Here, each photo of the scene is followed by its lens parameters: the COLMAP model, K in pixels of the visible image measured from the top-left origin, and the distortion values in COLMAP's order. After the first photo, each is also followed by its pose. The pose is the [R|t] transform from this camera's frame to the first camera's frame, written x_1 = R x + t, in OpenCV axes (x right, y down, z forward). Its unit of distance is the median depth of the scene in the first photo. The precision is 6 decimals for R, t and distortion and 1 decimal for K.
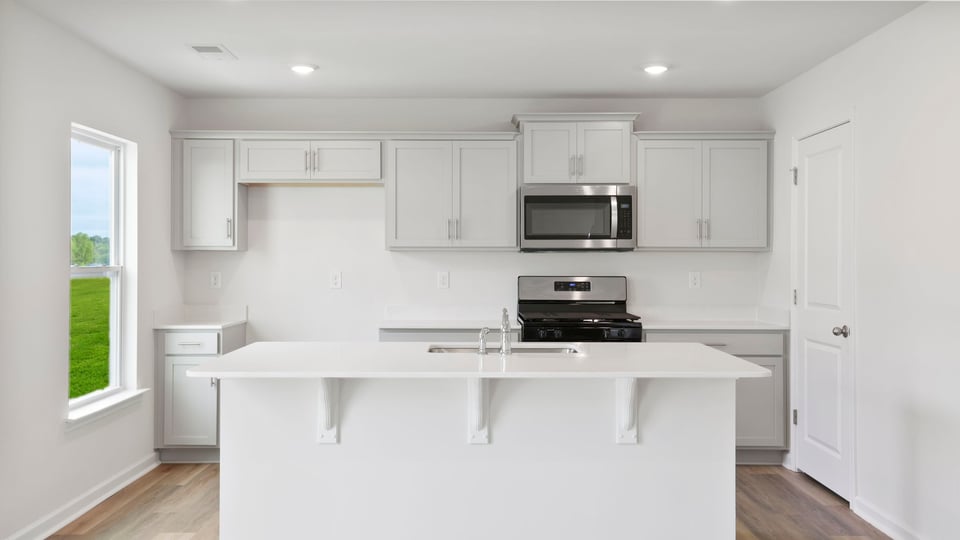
lens RADIAL K [[916.4, 0, 478.5], [0, 916.4, 256.2], [0, 0, 1]] dist [0.033122, 0.005834]
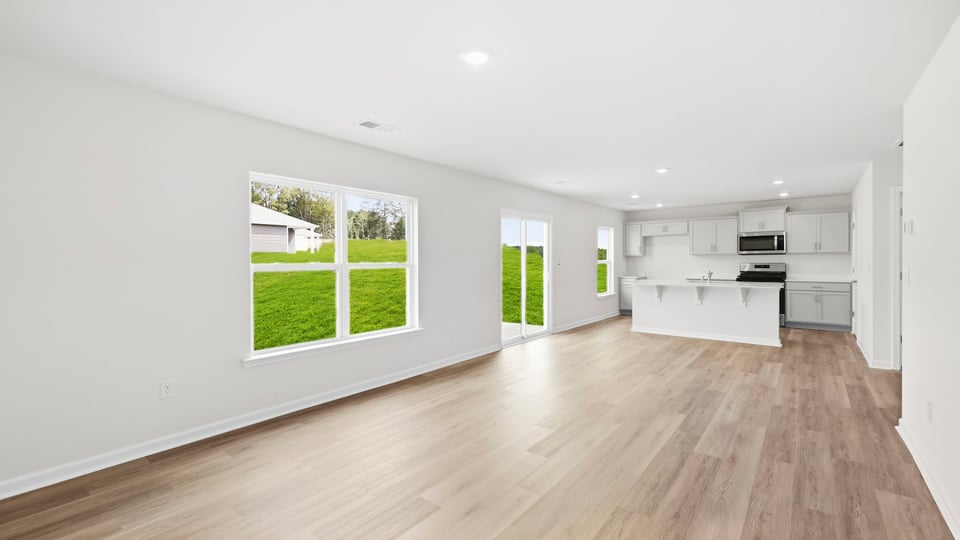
lens RADIAL K [[411.0, 0, 473.3], [0, 411.0, 264.7], [0, 0, 1]] dist [0.001327, -0.000652]
pose [[0.772928, 0.000242, -0.634494, 0.231344], [0.007783, 0.999921, 0.009863, 0.006519], [0.634446, -0.012561, 0.772865, -0.609186]]
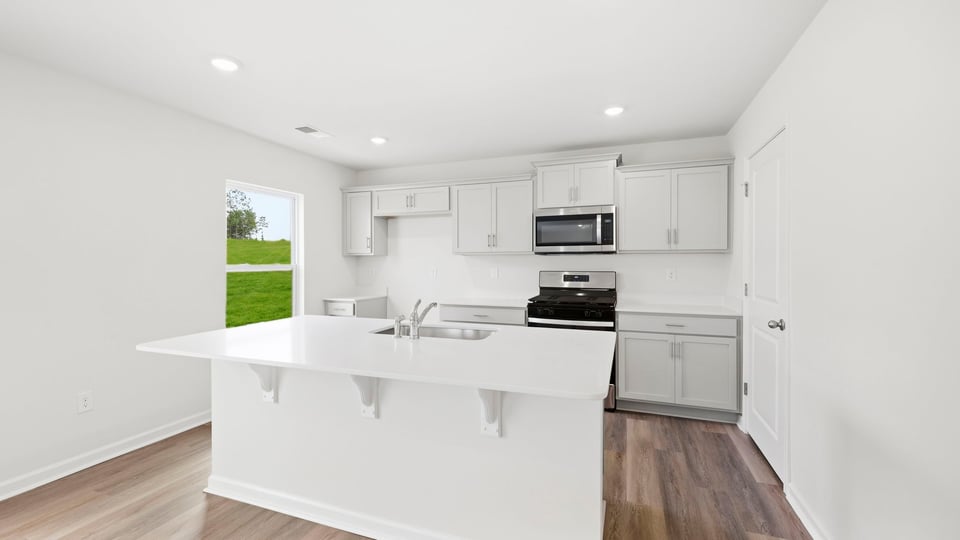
lens RADIAL K [[411.0, 0, 473.3], [0, 411.0, 264.7], [0, 0, 1]] dist [0.001327, -0.000652]
pose [[0.934148, -0.000927, -0.356885, 0.190460], [0.004351, 0.999952, 0.008793, 0.004822], [0.356860, -0.009766, 0.934107, 0.347559]]
